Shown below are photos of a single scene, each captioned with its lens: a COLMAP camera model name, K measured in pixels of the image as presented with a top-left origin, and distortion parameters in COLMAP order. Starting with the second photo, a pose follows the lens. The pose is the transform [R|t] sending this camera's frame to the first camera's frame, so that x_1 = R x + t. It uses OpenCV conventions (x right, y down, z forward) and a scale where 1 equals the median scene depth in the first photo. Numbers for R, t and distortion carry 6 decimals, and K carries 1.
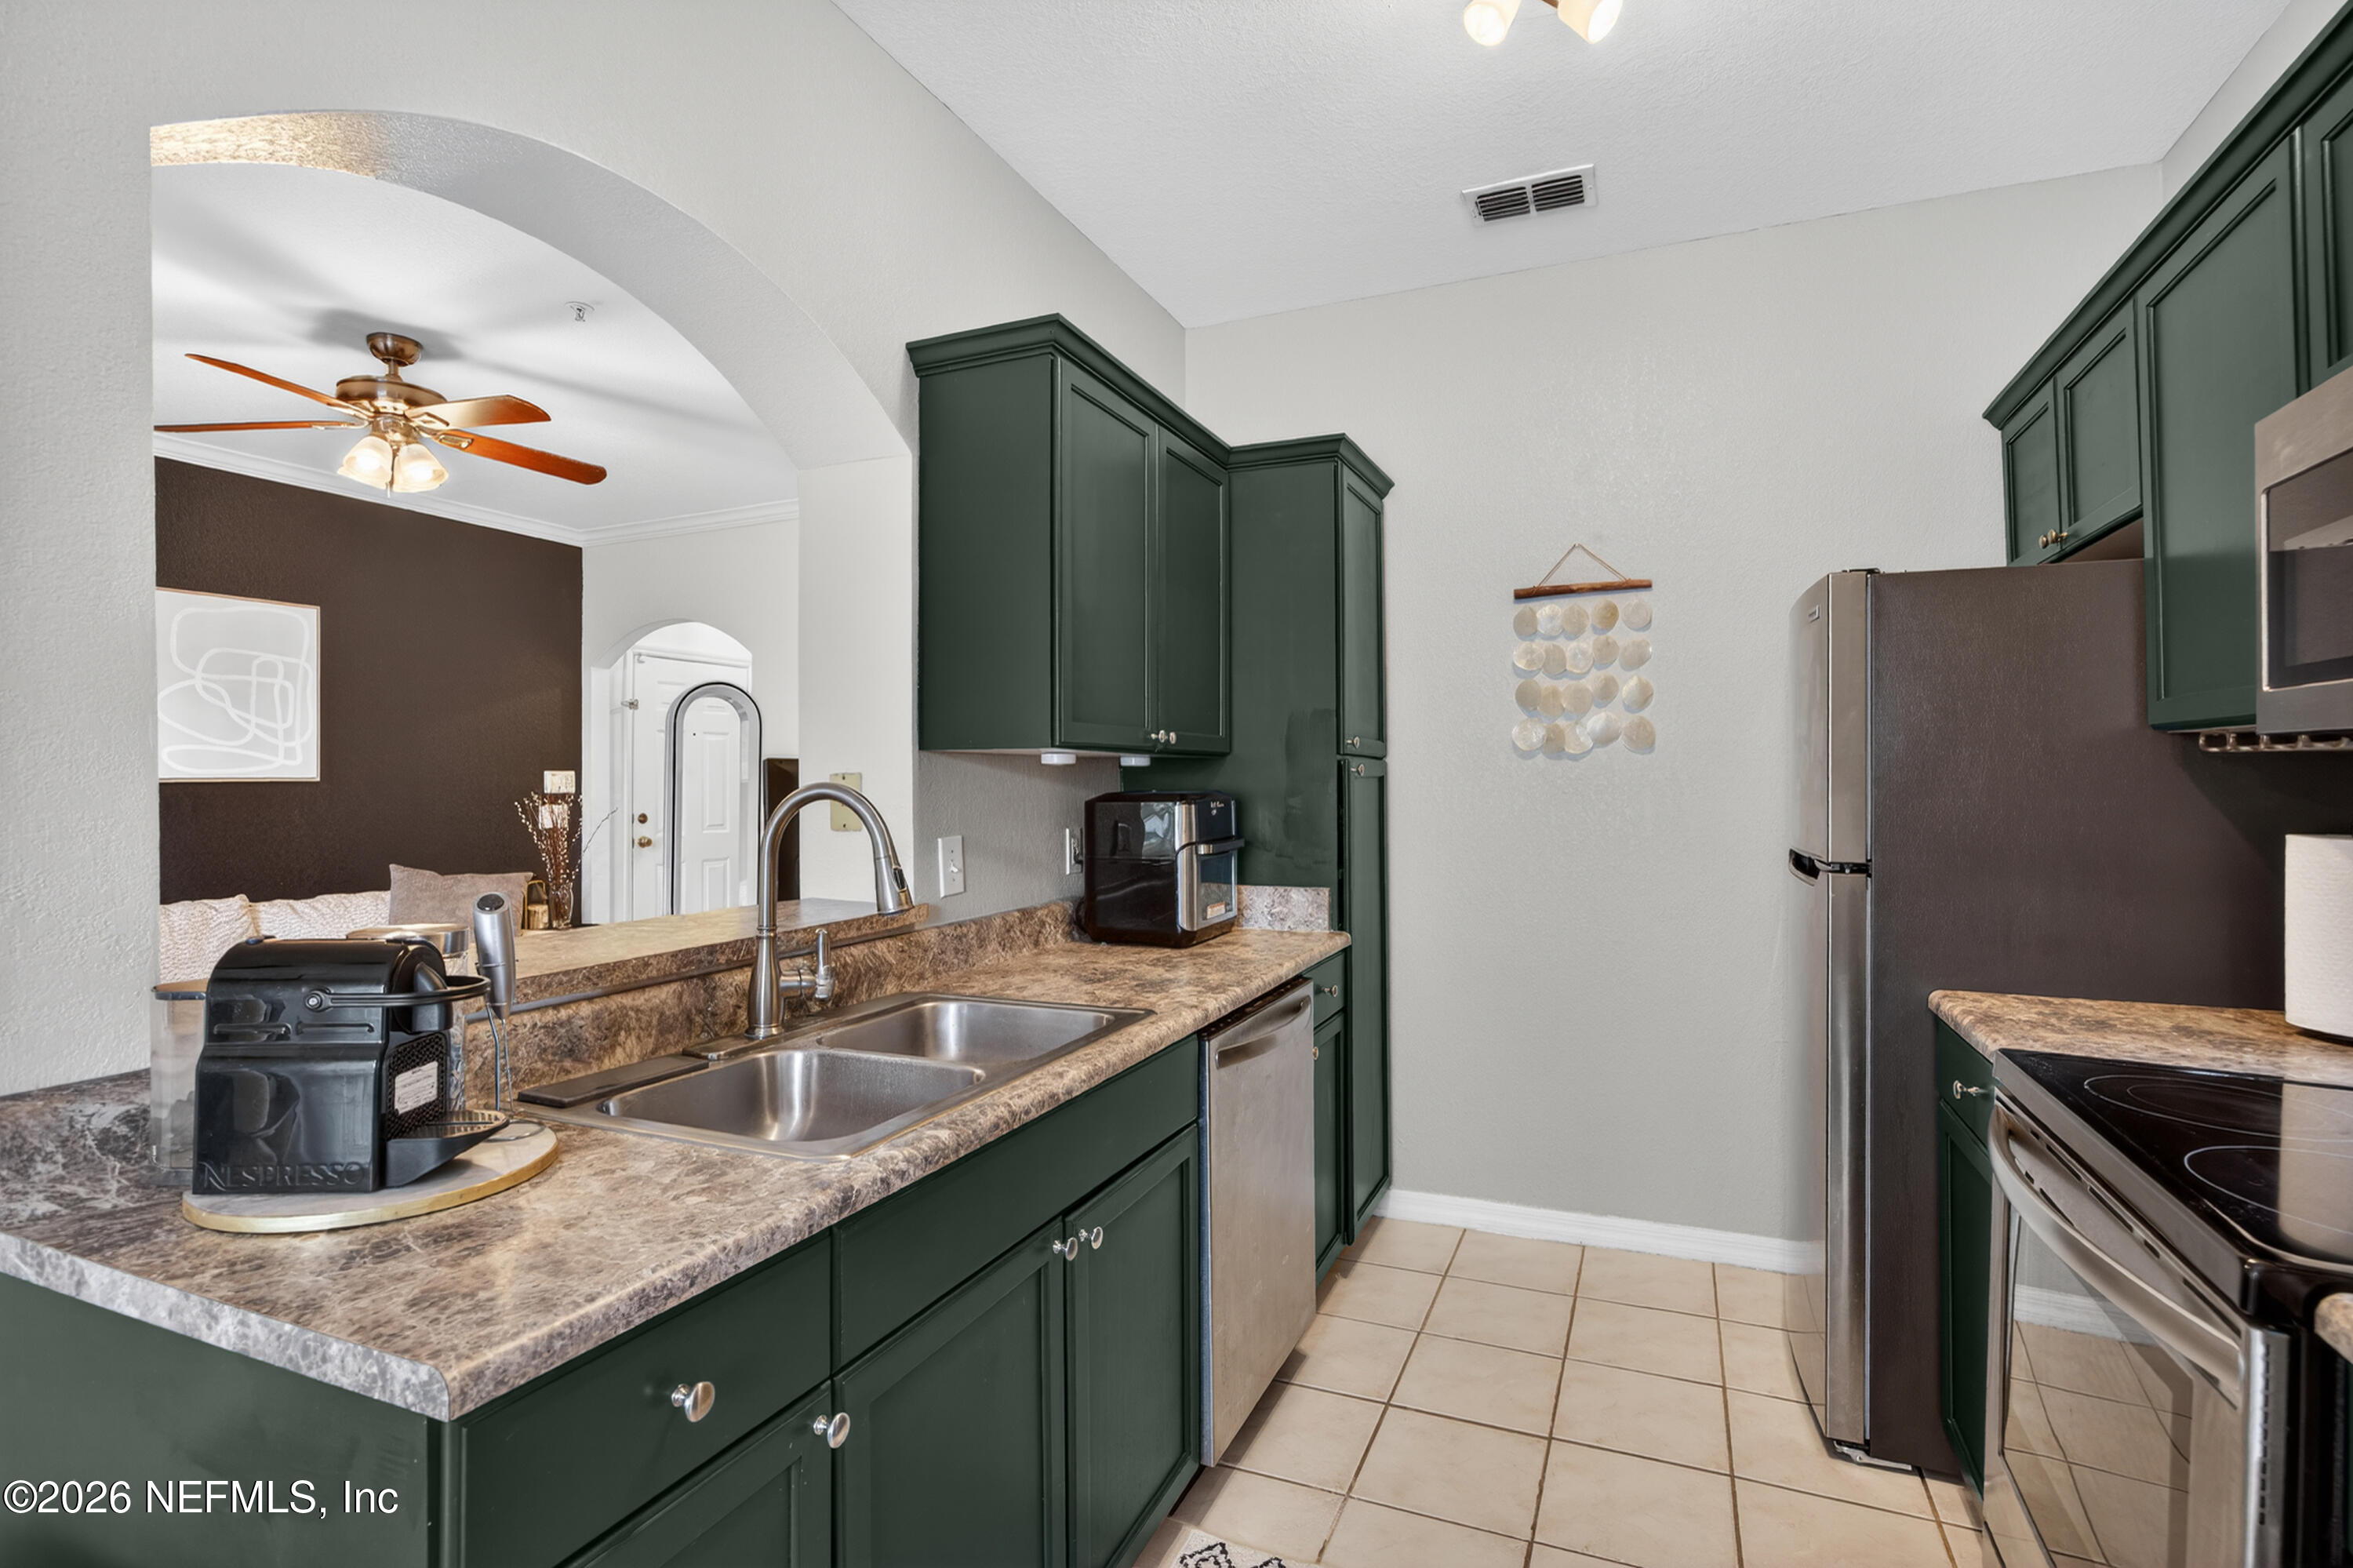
lens RADIAL K [[1120.7, 0, 1177.0], [0, 1120.7, 774.3], [0, 0, 1]] dist [-0.022994, 0.006368]
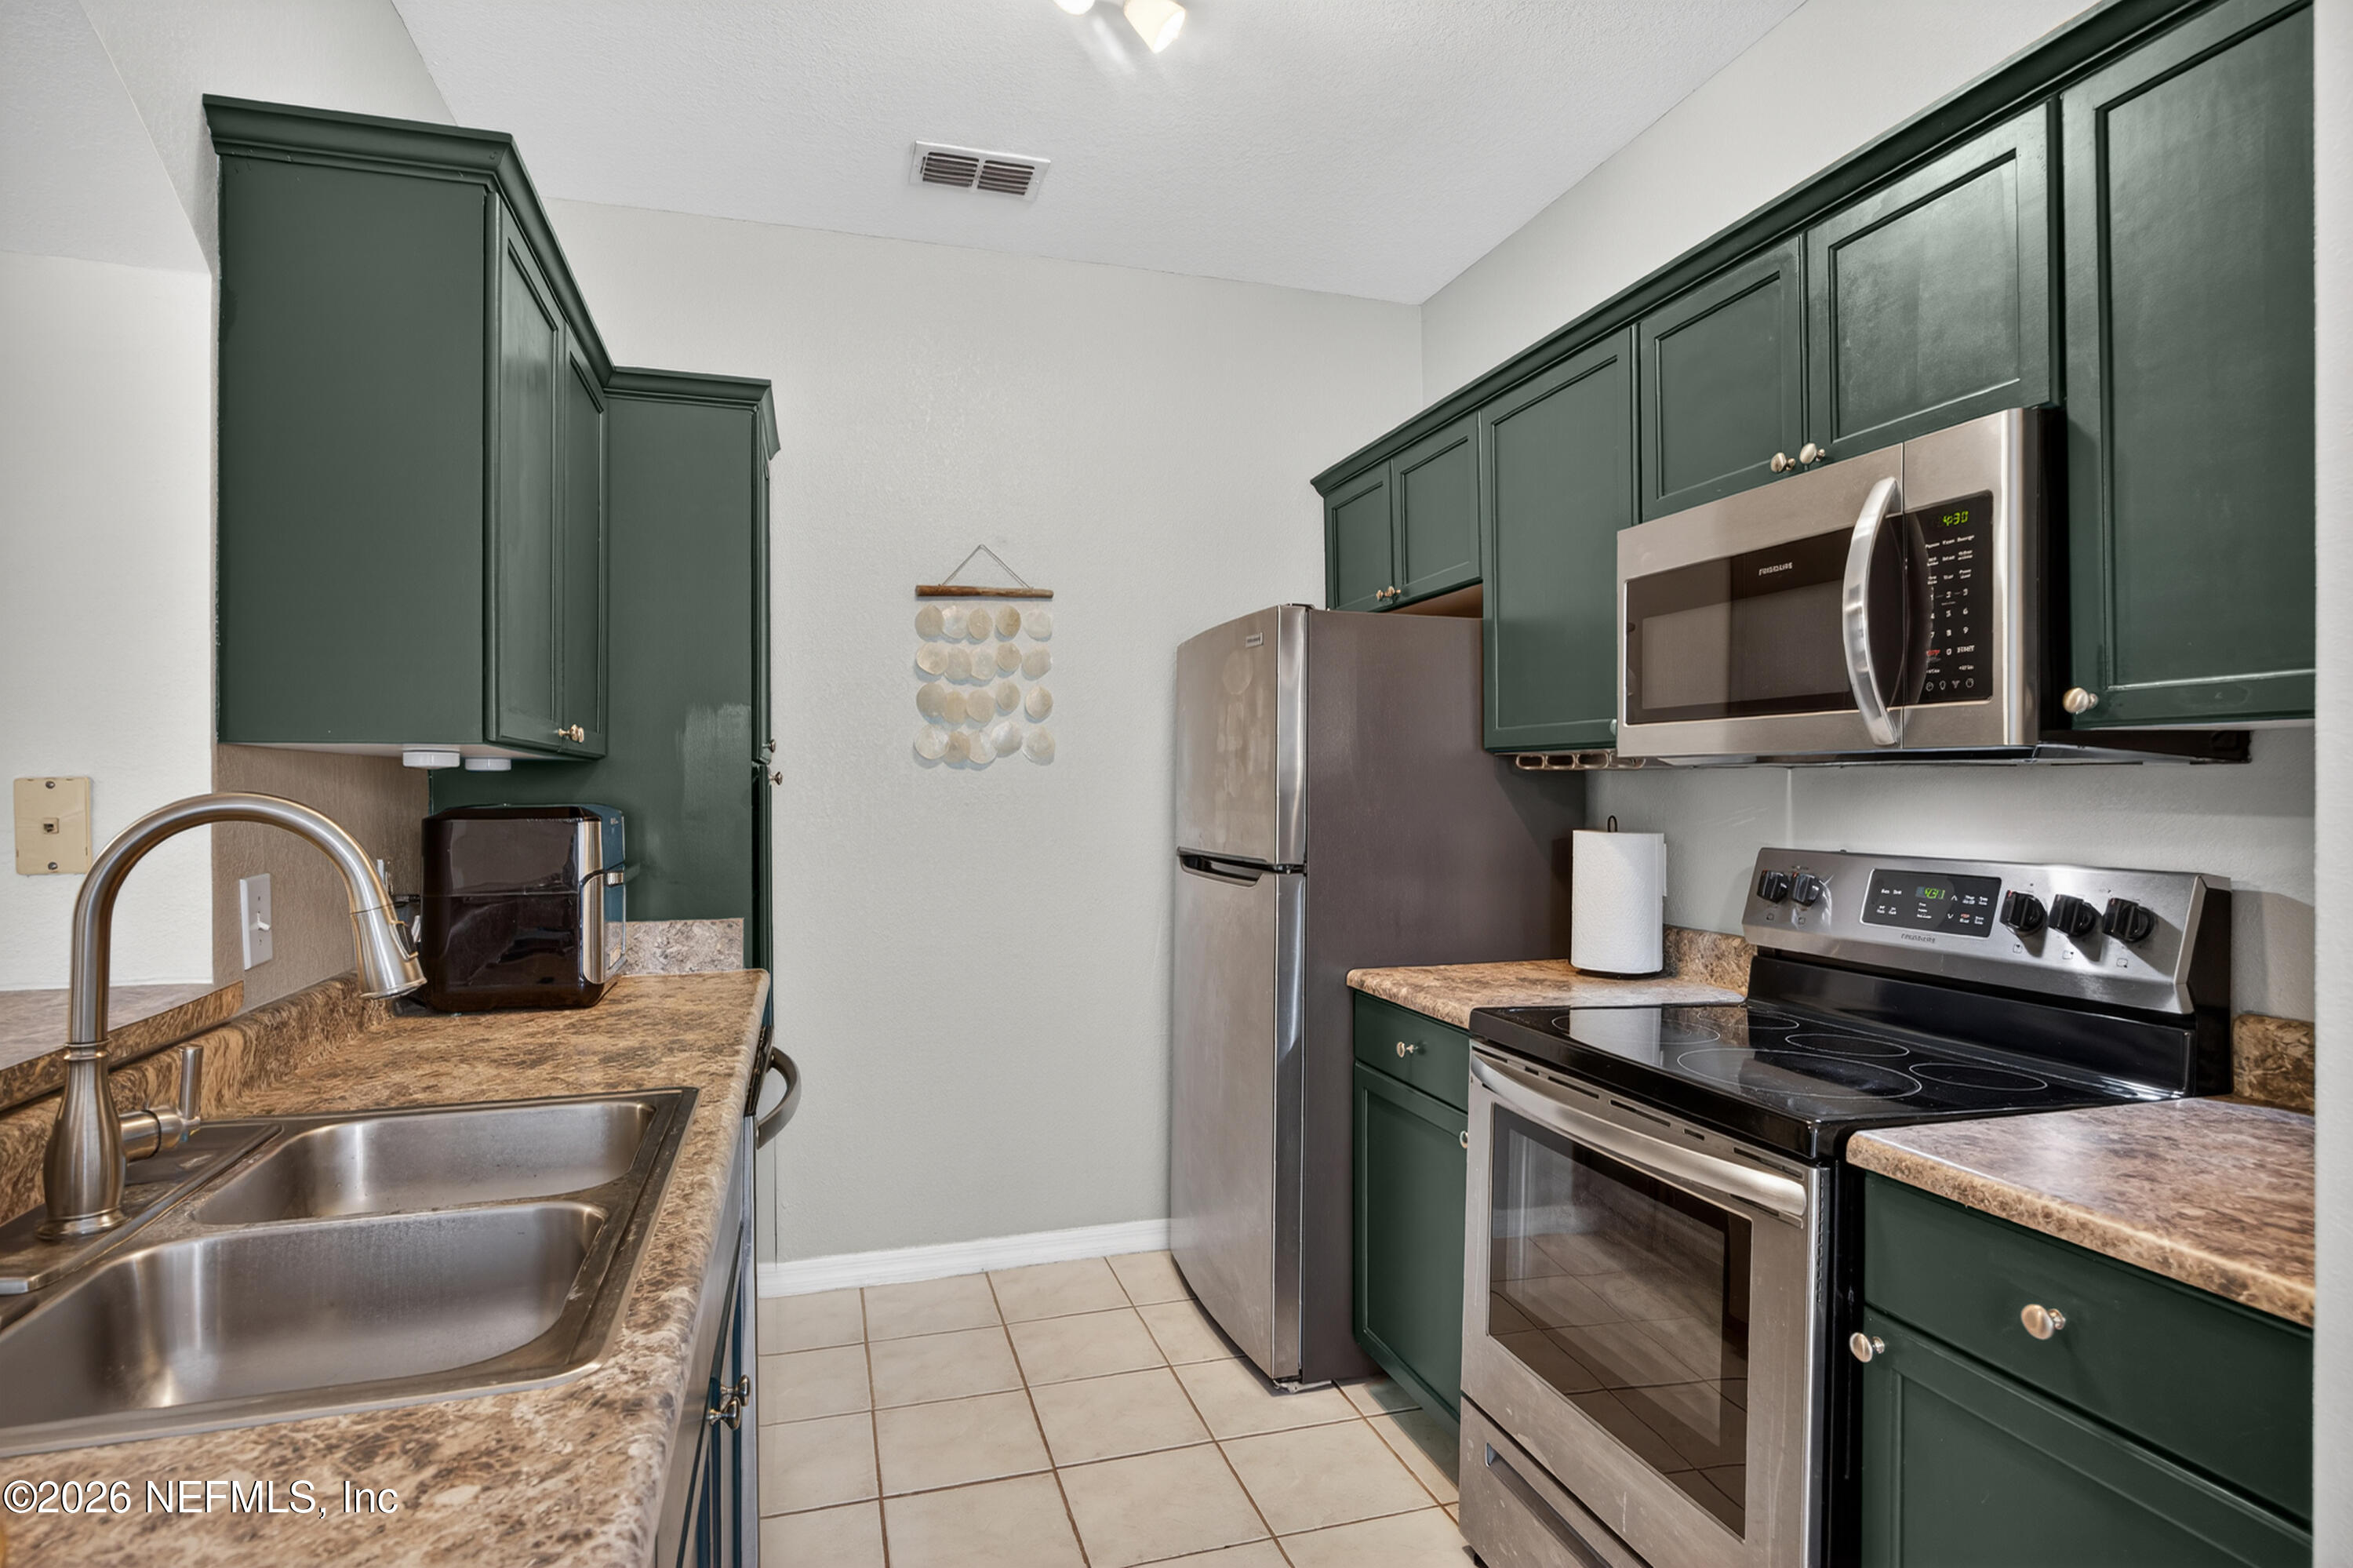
lens RADIAL K [[1215.8, 0, 1178.4], [0, 1215.8, 793.6], [0, 0, 1]] dist [-0.015163, -0.000385]
pose [[0.761500, 0.000071, 0.648165, -0.231037], [-0.004501, 0.999976, 0.005178, 0.001912], [-0.648149, -0.006861, 0.761483, 0.111309]]
